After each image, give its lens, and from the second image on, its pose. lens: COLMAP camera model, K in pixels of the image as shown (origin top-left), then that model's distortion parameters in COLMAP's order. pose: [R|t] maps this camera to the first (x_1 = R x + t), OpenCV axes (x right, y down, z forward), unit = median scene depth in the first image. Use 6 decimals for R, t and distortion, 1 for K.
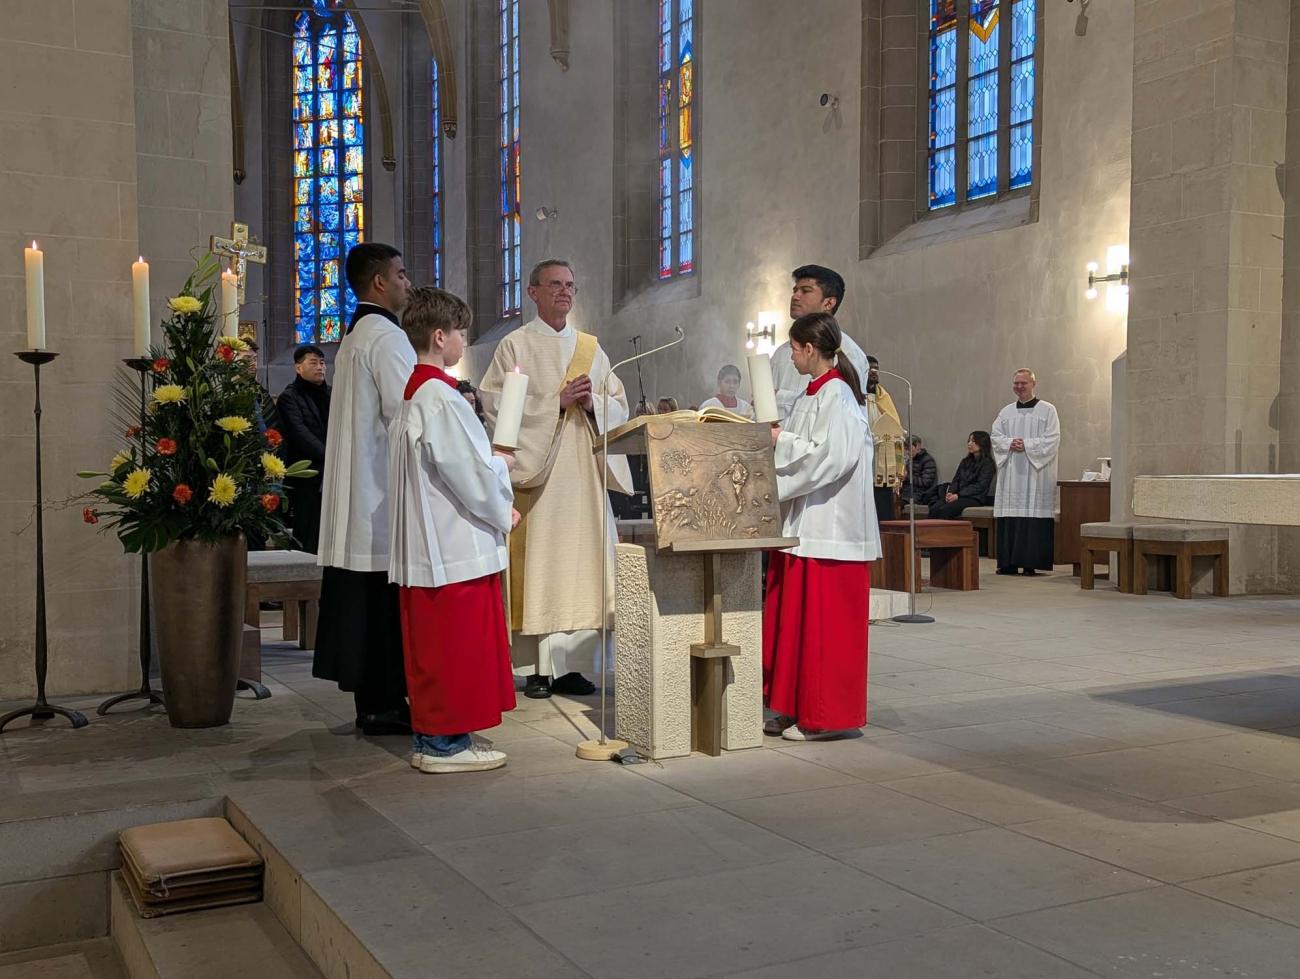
lens RADIAL K [[1391.7, 0, 638.9], [0, 1391.7, 488.0], [0, 0, 1]] dist [0.072734, -0.079131]
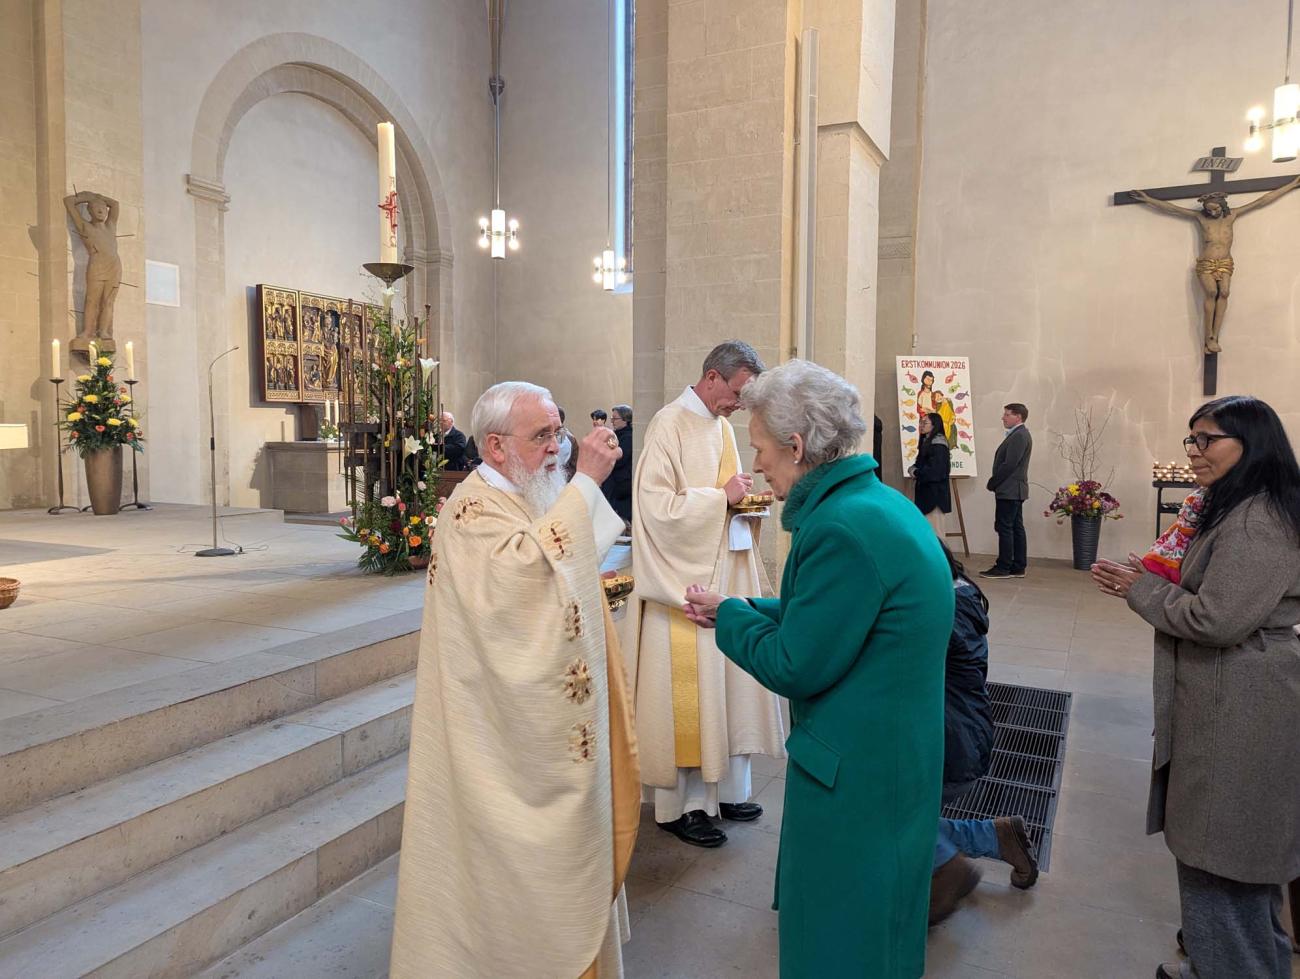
lens RADIAL K [[915.0, 0, 648.7], [0, 915.0, 486.8], [0, 0, 1]] dist [0.061650, -0.044984]
pose [[0.808715, -0.029631, 0.587454, 0.289186], [0.002309, 0.998883, 0.047205, 0.004087], [-0.588197, -0.036818, 0.807879, -0.159314]]
